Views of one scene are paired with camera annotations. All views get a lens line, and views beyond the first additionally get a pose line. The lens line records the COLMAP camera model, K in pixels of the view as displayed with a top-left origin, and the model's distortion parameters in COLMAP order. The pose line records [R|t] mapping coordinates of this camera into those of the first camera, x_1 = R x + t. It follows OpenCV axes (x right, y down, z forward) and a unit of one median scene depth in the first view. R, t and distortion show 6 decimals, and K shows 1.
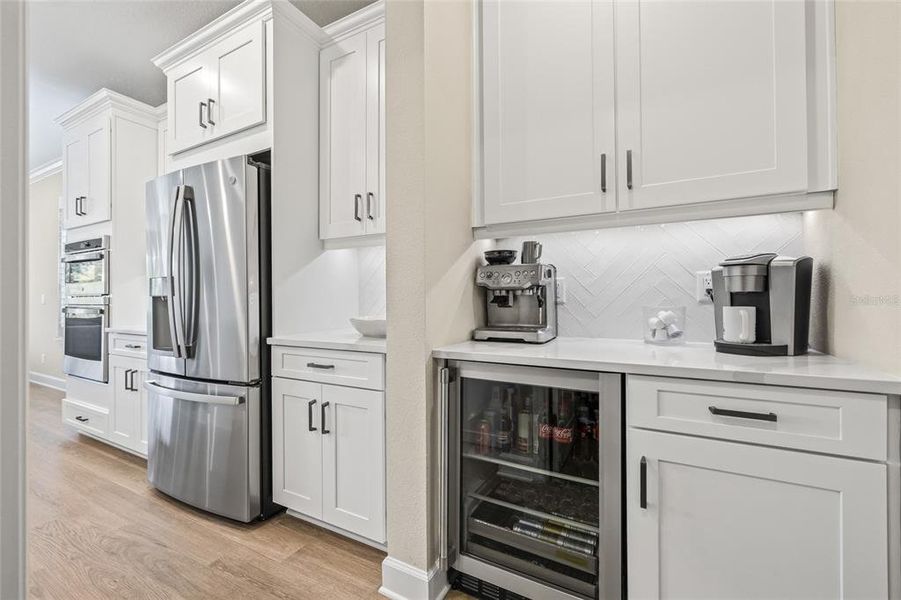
lens RADIAL K [[378.5, 0, 446.7], [0, 378.5, 299.5], [0, 0, 1]] dist [0.000628, 0.000451]
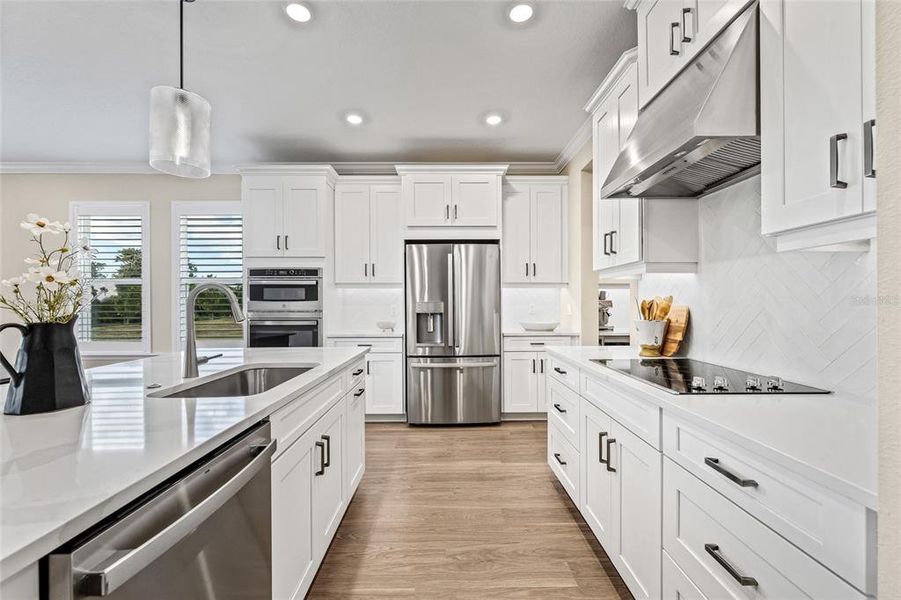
lens RADIAL K [[379.8, 0, 449.0], [0, 379.8, 303.3], [0, 0, 1]] dist [0.000076, 0.000202]
pose [[0.874580, -0.000770, 0.484881, -1.544577], [-0.001593, 0.999989, 0.004462, -0.061541], [-0.484879, -0.004675, 0.874569, -0.593512]]
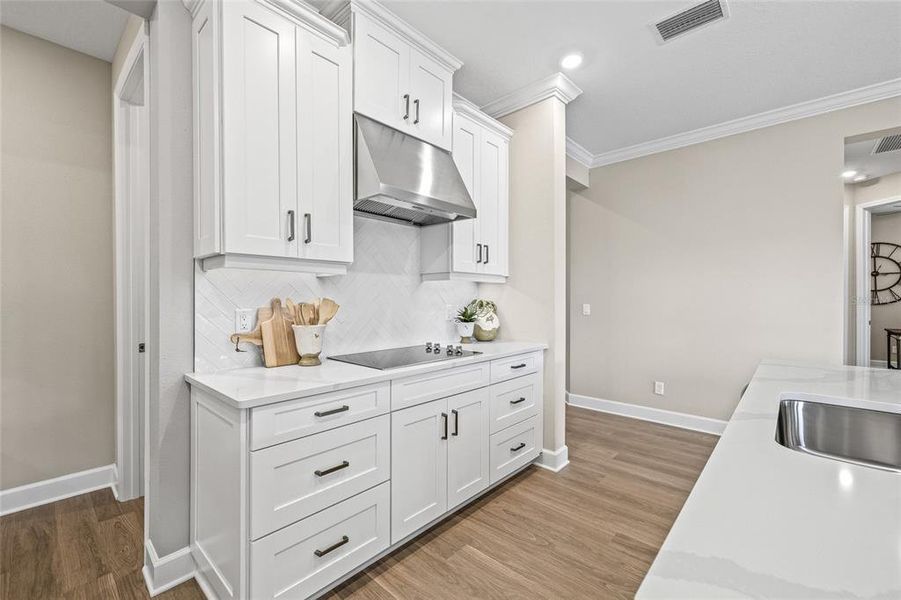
lens RADIAL K [[378.5, 0, 446.7], [0, 378.5, 299.5], [0, 0, 1]] dist [0.000628, 0.000451]
pose [[-0.970626, 0.002071, 0.240584, -1.104913], [0.000786, 0.999985, -0.005437, -0.069494], [-0.240591, -0.005088, -0.970613, 0.885969]]
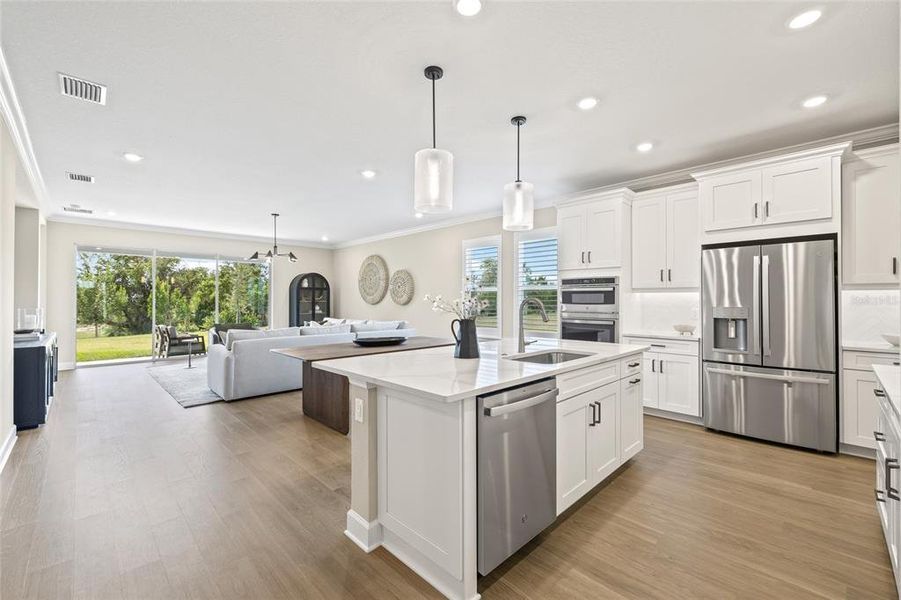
lens RADIAL K [[376.7, 0, 448.5], [0, 376.7, 298.7], [0, 0, 1]] dist [-0.000014, 0.000042]
pose [[0.956164, 0.003583, -0.292810, -1.486074], [-0.002741, 0.999991, 0.003287, -0.100489], [0.292819, -0.002340, 0.956165, -1.014155]]
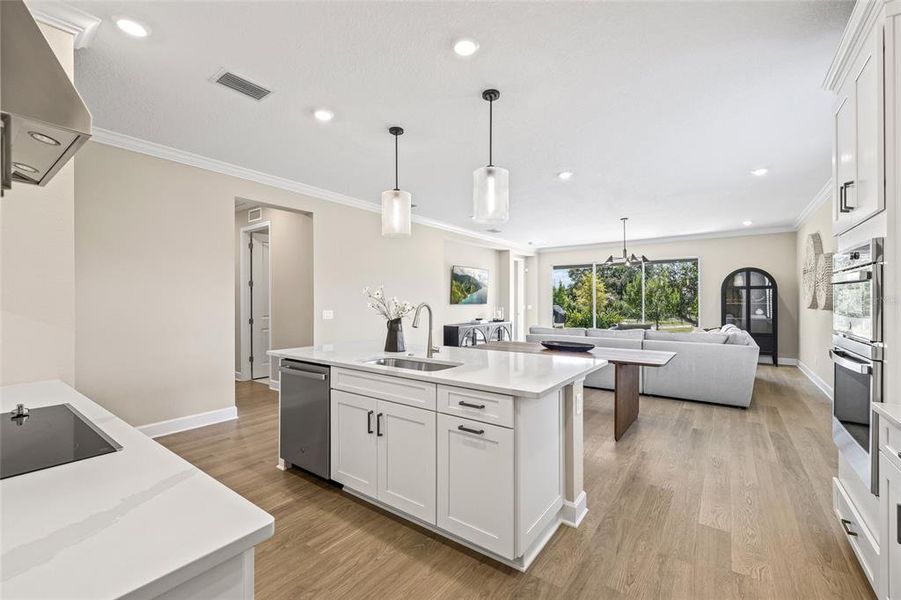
lens RADIAL K [[378.5, 0, 446.7], [0, 378.5, 299.5], [0, 0, 1]] dist [0.000628, 0.000451]
pose [[-0.139772, 0.000573, -0.990184, -0.317570], [0.009557, 0.999954, -0.000770, -0.110305], [0.990138, -0.009571, -0.139771, 0.581506]]
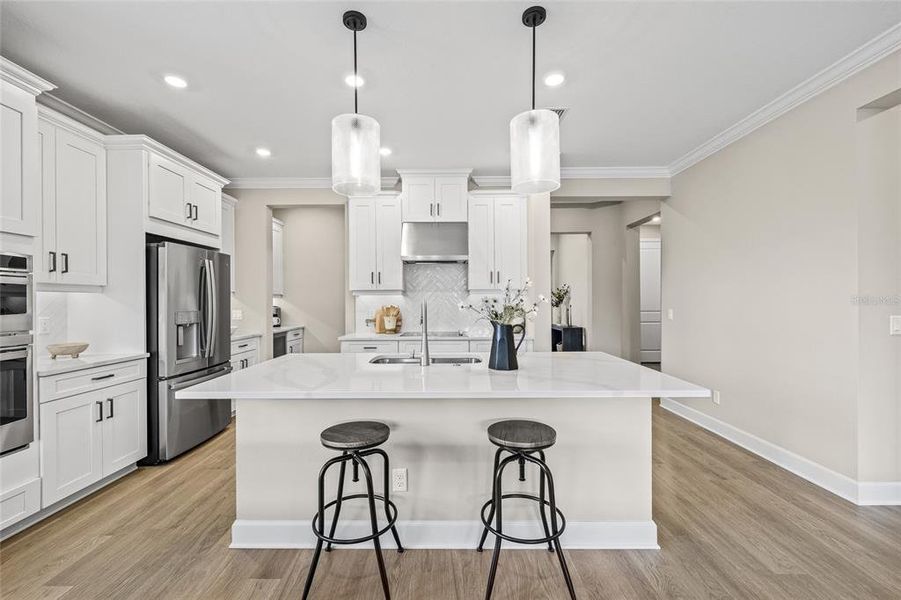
lens RADIAL K [[378.1, 0, 445.9], [0, 378.1, 300.4], [0, 0, 1]] dist [0.007500, 0.000323]
pose [[-0.470319, 0.007335, 0.882466, -2.653419], [0.001871, 0.999972, -0.007314, -0.091157], [-0.882494, -0.001789, -0.470319, 0.810741]]
